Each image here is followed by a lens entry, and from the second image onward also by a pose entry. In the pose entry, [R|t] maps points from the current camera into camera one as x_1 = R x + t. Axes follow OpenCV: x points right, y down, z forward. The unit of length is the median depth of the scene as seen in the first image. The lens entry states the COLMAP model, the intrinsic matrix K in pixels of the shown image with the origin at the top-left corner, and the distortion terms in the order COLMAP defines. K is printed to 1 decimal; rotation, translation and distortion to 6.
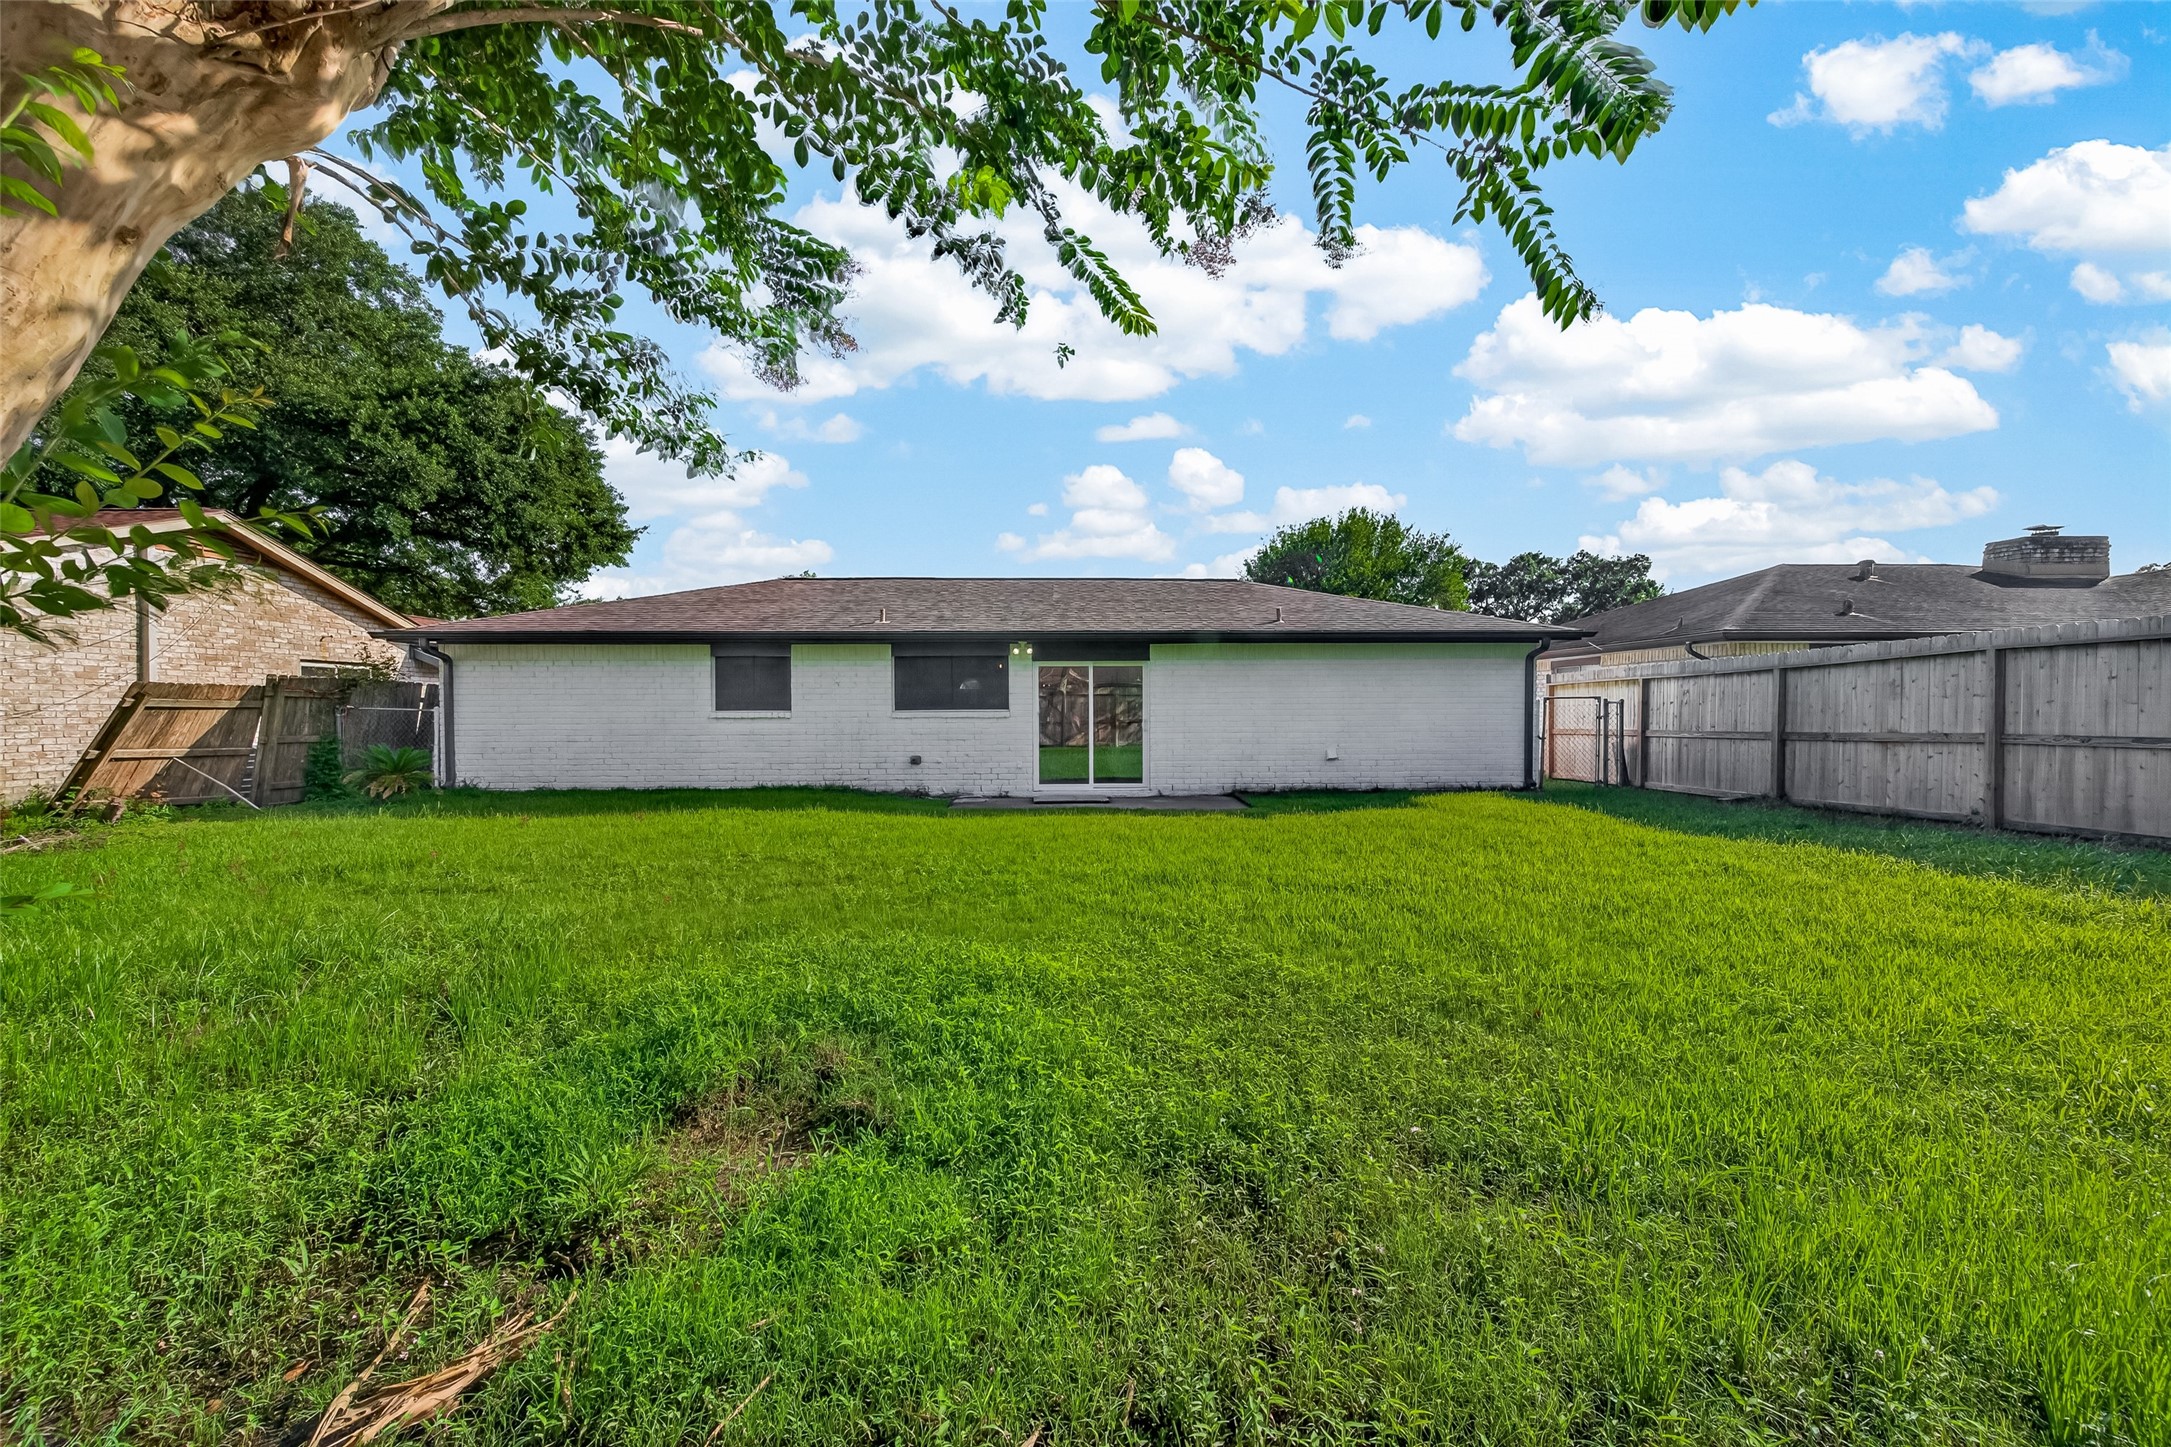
lens RADIAL K [[847.7, 0, 1096.3], [0, 847.7, 718.6], [0, 0, 1]] dist [0.006625, -0.000983]
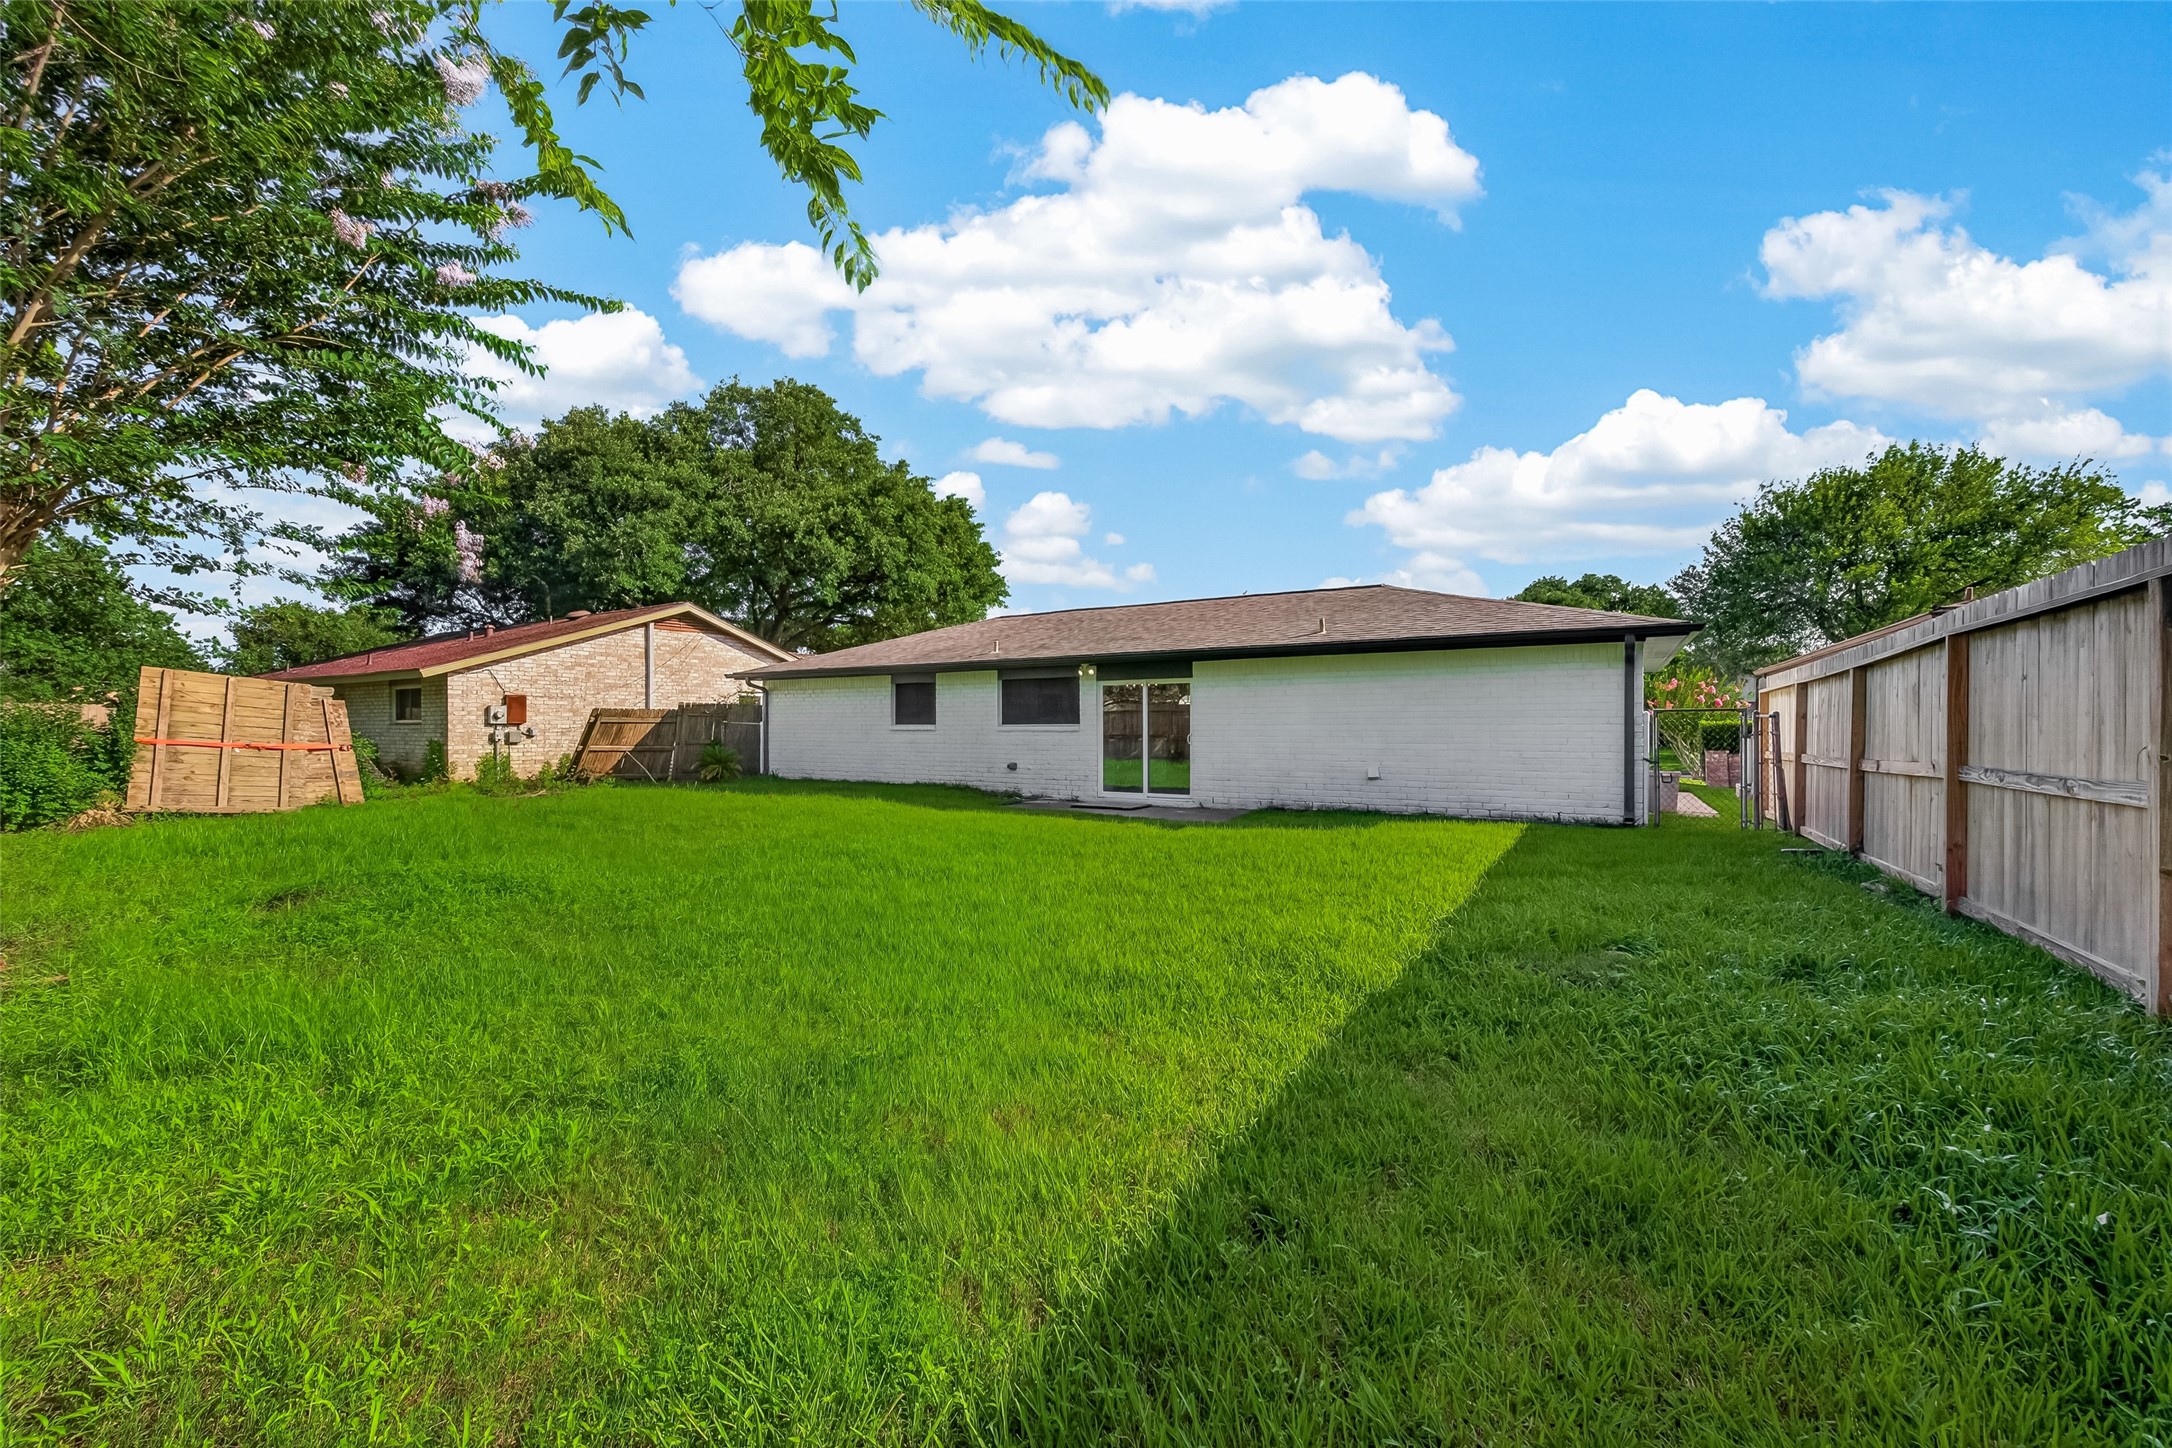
lens RADIAL K [[848.1, 0, 1096.8], [0, 848.1, 719.1], [0, 0, 1]] dist [0.006625, -0.000983]
pose [[0.833684, -0.001922, -0.552238, 0.540242], [-0.004928, 0.999928, -0.010921, -0.004754], [0.552219, 0.011826, 0.833615, 0.067911]]
